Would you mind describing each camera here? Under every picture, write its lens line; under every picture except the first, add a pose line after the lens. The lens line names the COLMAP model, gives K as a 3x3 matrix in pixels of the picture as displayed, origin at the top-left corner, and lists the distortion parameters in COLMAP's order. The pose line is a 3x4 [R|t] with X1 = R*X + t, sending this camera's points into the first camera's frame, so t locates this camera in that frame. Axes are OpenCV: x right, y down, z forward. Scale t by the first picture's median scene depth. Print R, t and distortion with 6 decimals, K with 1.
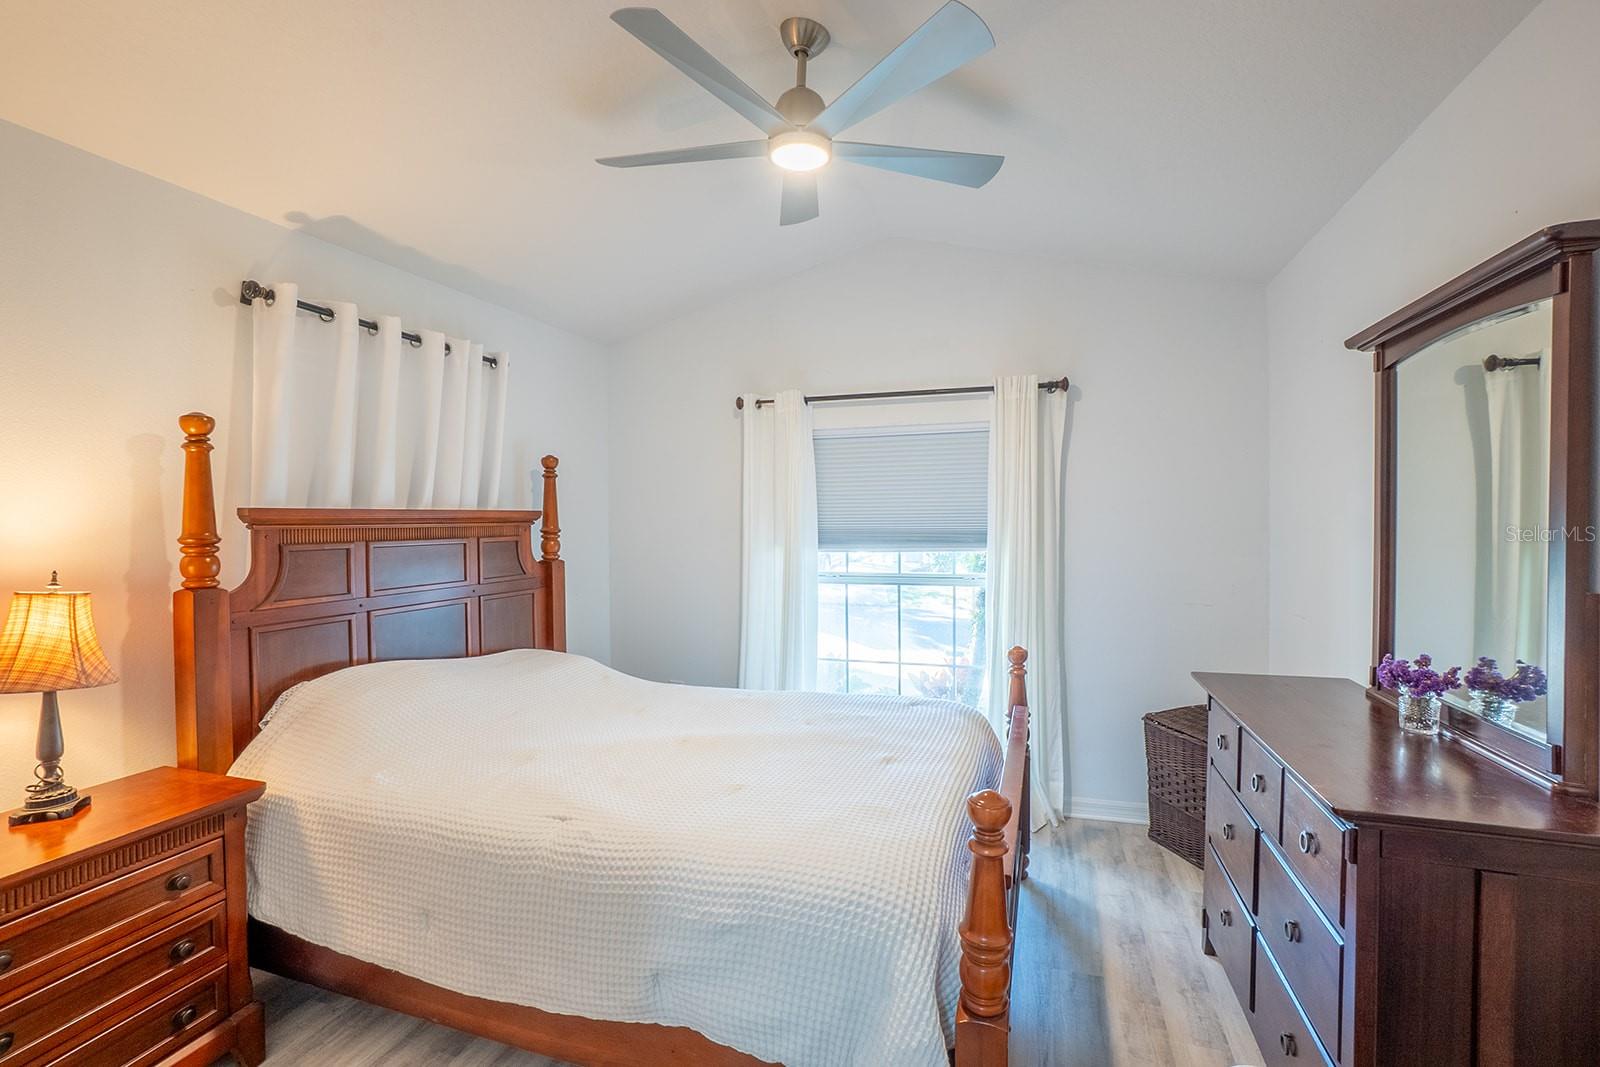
lens RADIAL K [[716.7, 0, 795.7], [0, 716.7, 528.9], [0, 0, 1]] dist [-0.057069, 0.019397]
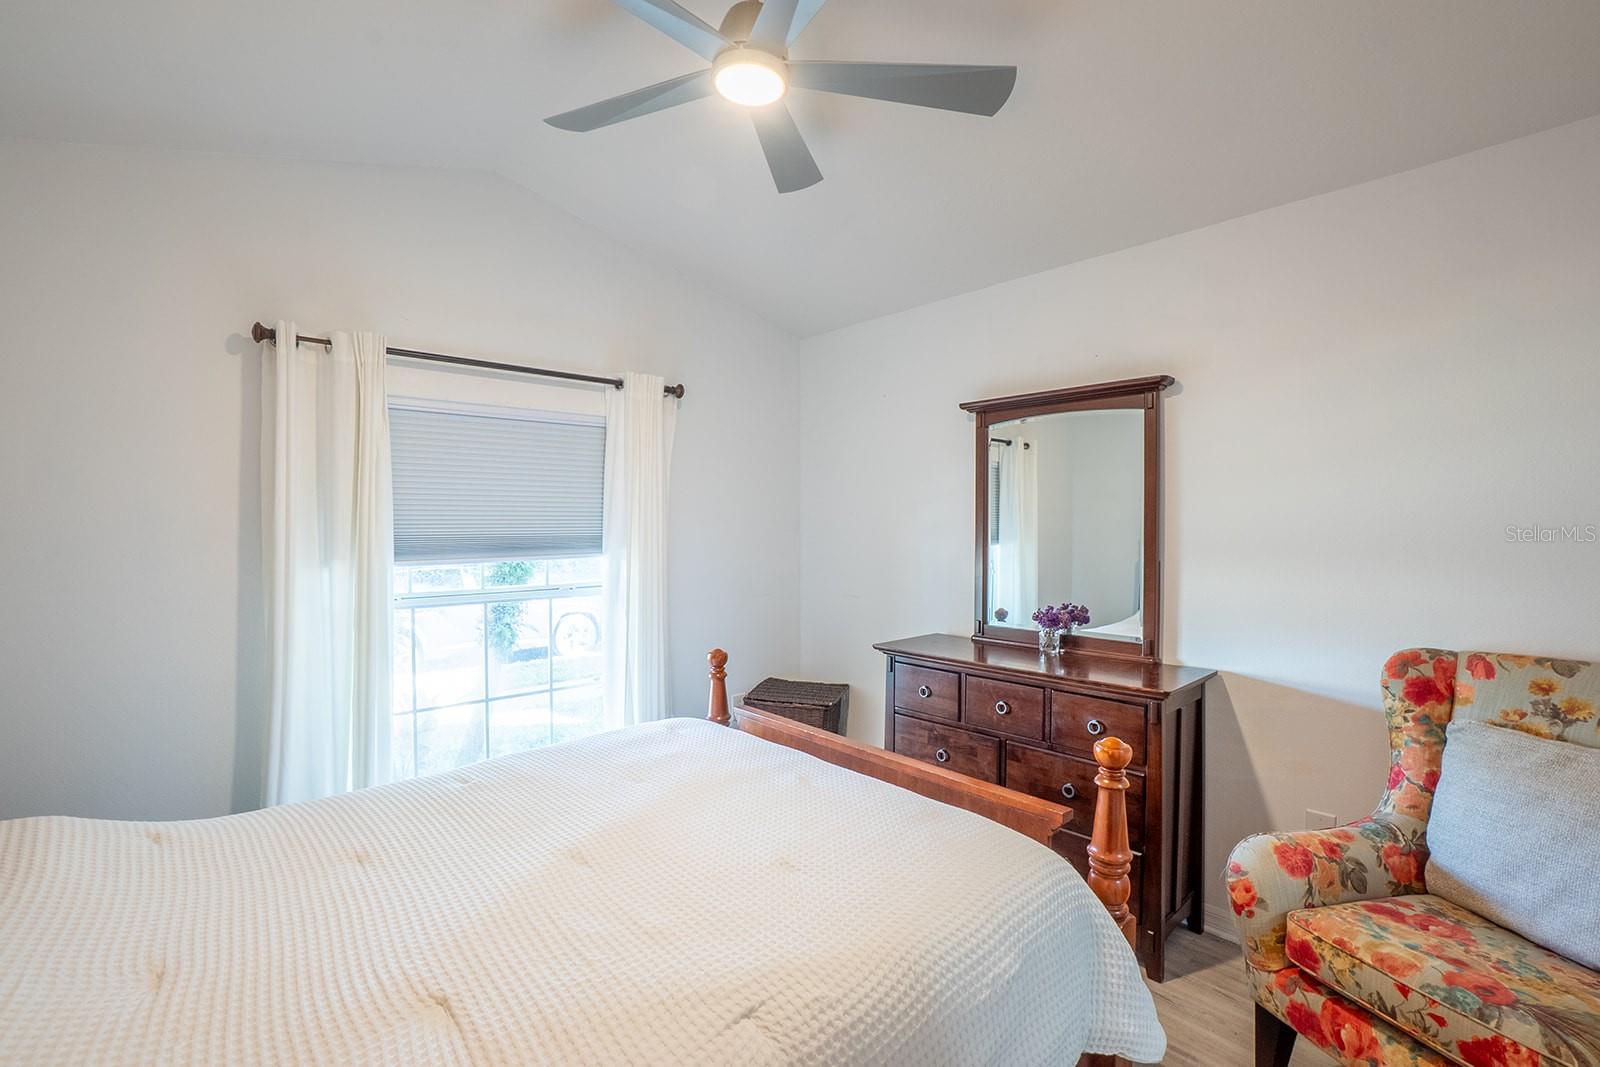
lens RADIAL K [[716.7, 0, 797.1], [0, 716.7, 527.7], [0, 0, 1]] dist [-0.057069, 0.019397]
pose [[0.487729, -0.005790, 0.872976, -0.418503], [0.006773, 0.999973, 0.002849, -0.007656], [-0.872969, 0.004523, 0.487755, 0.330010]]
